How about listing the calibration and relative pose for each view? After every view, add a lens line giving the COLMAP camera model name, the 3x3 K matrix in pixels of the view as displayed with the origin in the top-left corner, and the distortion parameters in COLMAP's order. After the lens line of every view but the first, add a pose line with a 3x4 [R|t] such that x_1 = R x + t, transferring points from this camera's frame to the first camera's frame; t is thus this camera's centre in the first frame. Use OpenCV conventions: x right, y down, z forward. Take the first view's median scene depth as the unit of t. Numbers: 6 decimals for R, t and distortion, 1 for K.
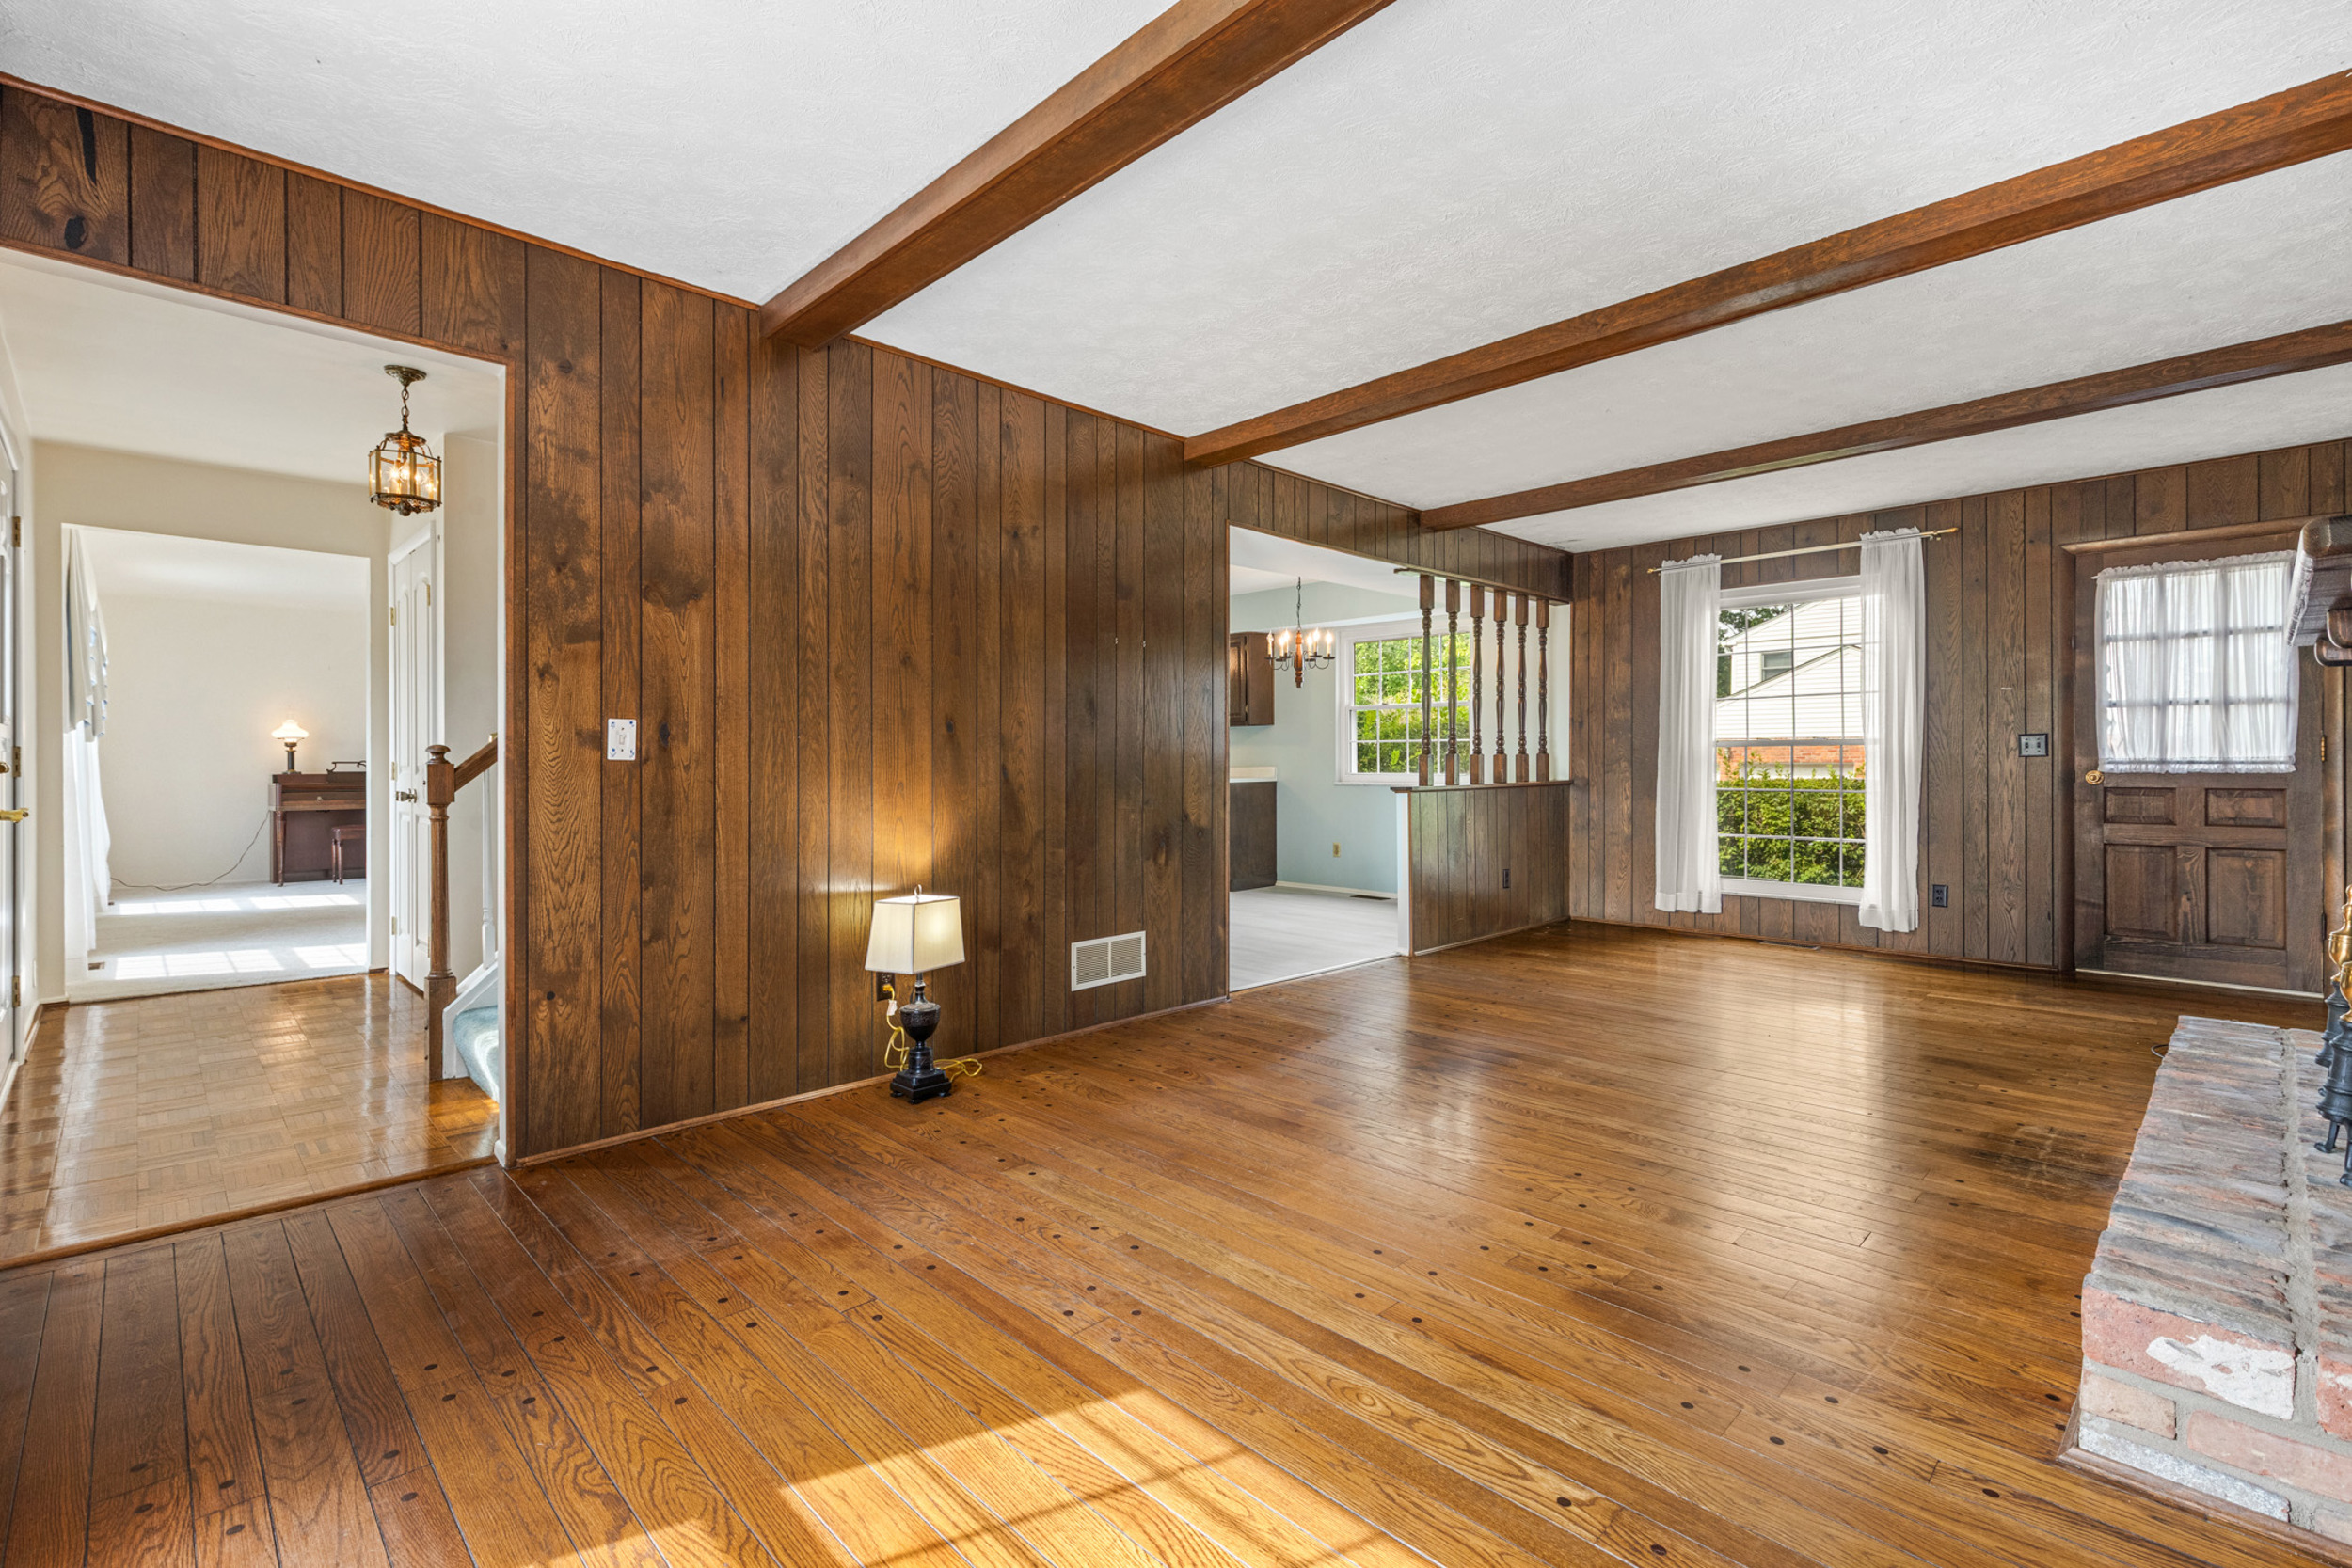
lens RADIAL K [[1056.9, 0, 1168.6], [0, 1056.9, 772.9], [0, 0, 1]] dist [0.003636, 0.000396]
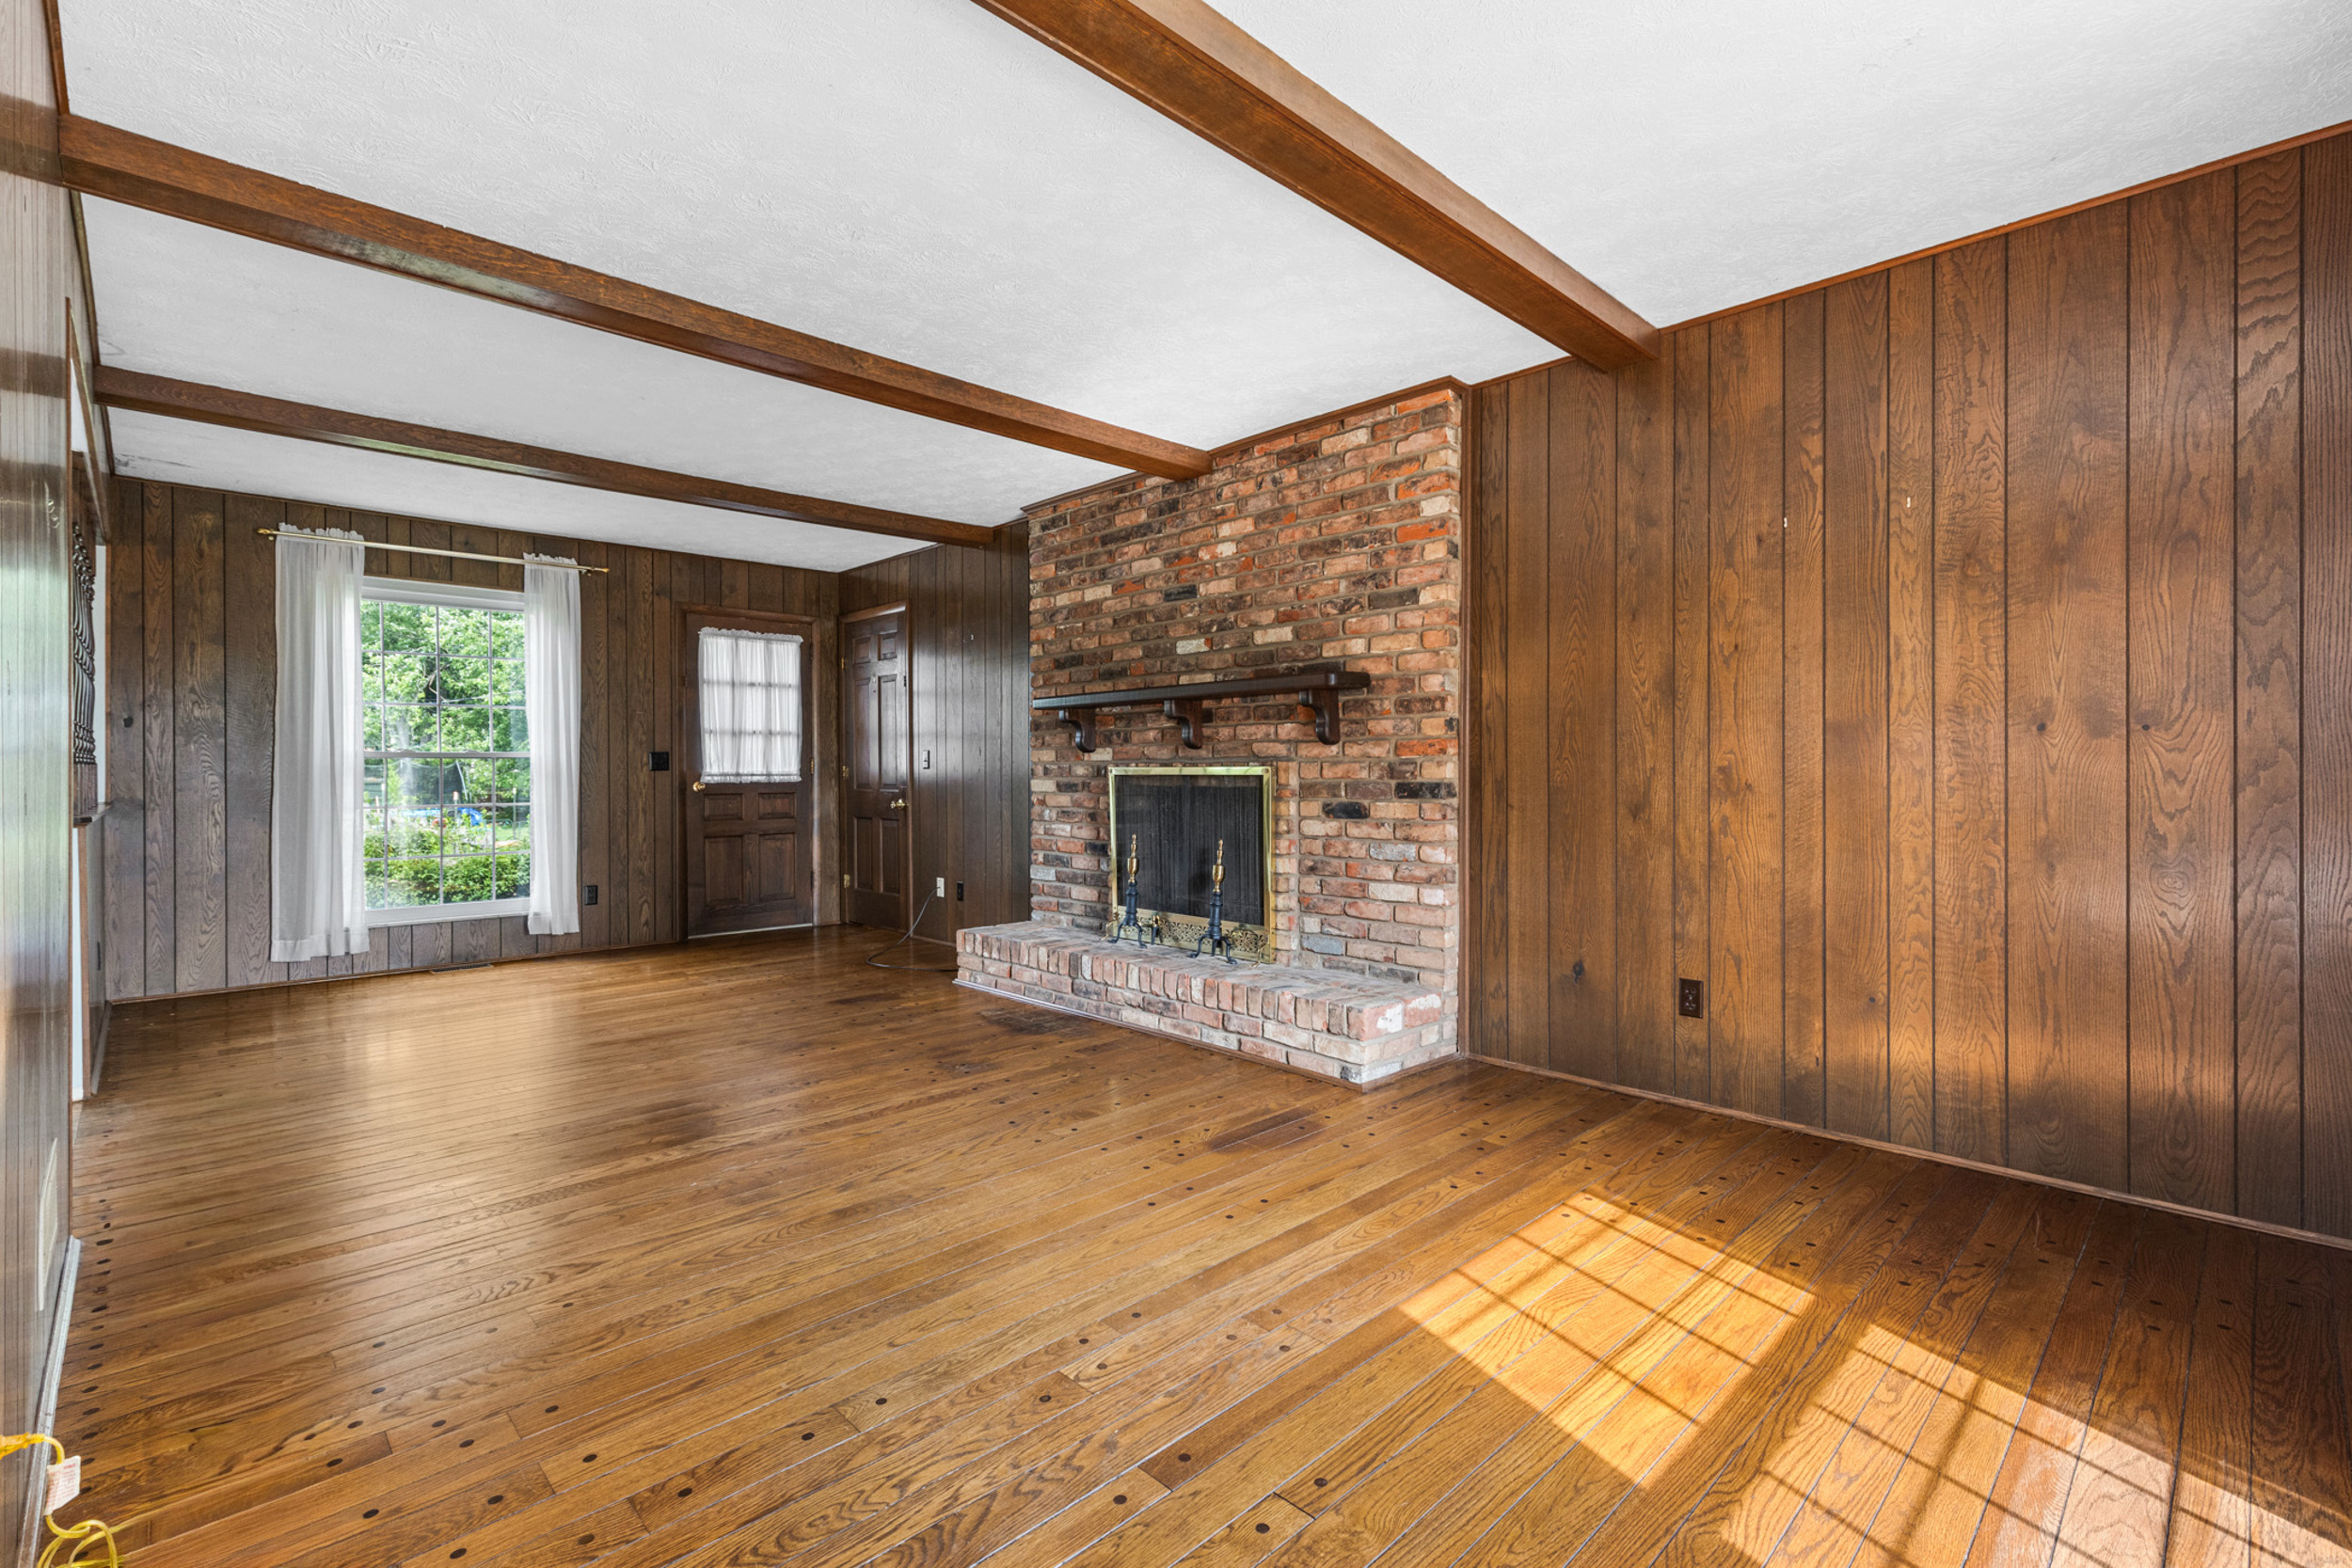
lens RADIAL K [[1056.9, 0, 1151.1], [0, 1056.9, 781.0], [0, 0, 1]] dist [0.003636, 0.000396]
pose [[0.010155, -0.006921, 0.999924, -0.444879], [0.013451, 0.999887, 0.006784, -0.004229], [-0.999858, 0.013381, 0.010247, 0.468507]]
